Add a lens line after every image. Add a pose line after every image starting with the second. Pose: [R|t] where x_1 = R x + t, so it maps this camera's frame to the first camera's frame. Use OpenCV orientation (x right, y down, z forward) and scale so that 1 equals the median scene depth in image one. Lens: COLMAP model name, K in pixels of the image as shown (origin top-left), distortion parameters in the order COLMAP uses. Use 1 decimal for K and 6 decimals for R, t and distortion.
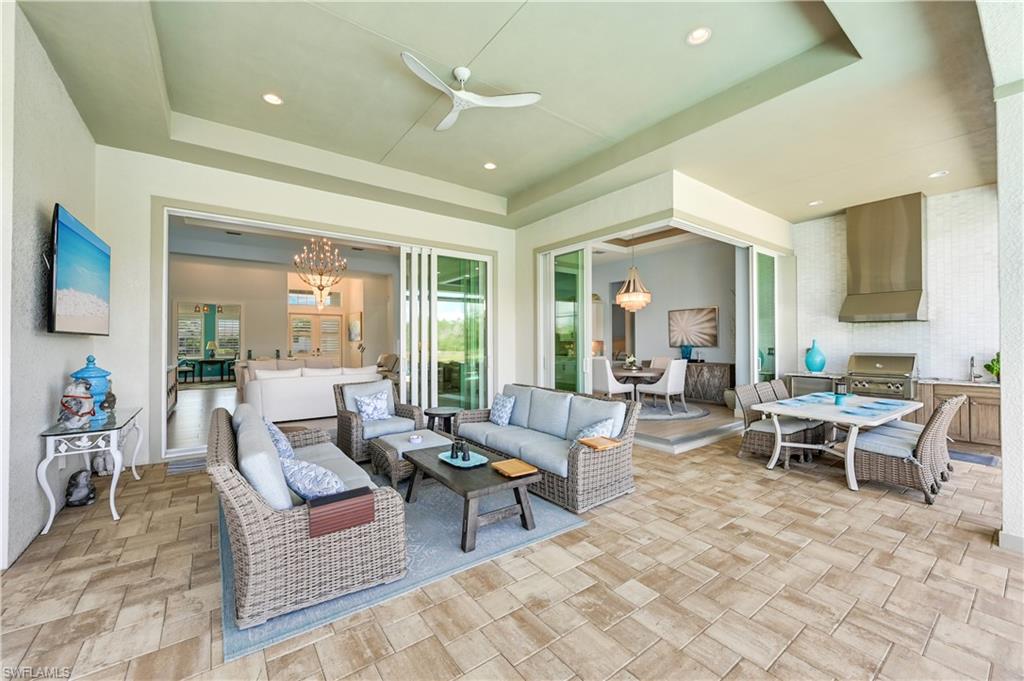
lens RADIAL K [[400.8, 0, 515.1], [0, 400.8, 340.0], [0, 0, 1]] dist [-0.000680, -0.000118]
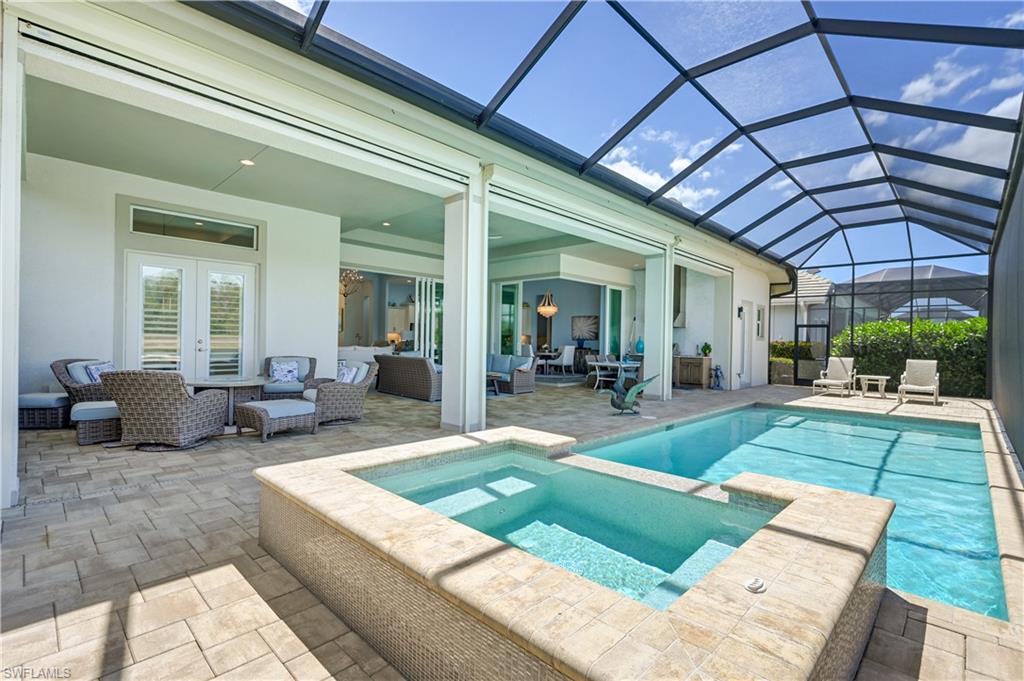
lens RADIAL K [[471.6, 0, 515.3], [0, 471.6, 339.0], [0, 0, 1]] dist [-0.000719, -0.000002]
pose [[0.986063, 0.020059, 0.165157, -0.179544], [-0.020532, 0.999789, 0.001160, 0.023009], [-0.165099, -0.004535, 0.986267, -1.041098]]
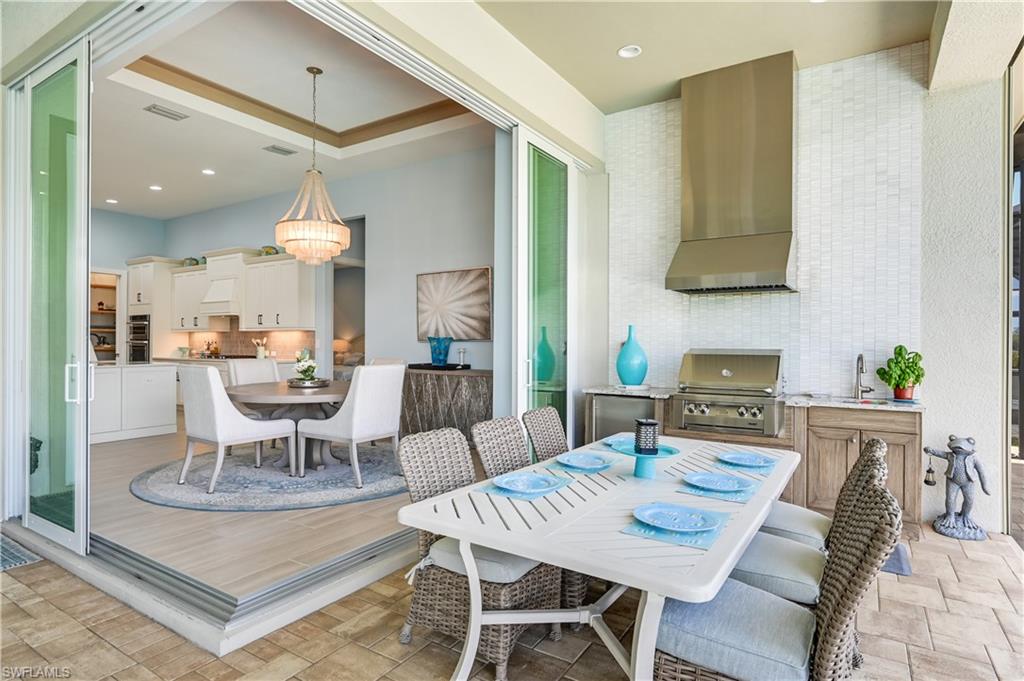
lens RADIAL K [[548.3, 0, 513.0], [0, 548.3, 341.4], [0, 0, 1]] dist [0.005186, 0.001847]
pose [[0.935823, 0.004792, 0.352437, 0.337584], [-0.007157, 0.999960, 0.005407, 0.017838], [-0.352397, -0.007583, 0.935820, 0.365516]]
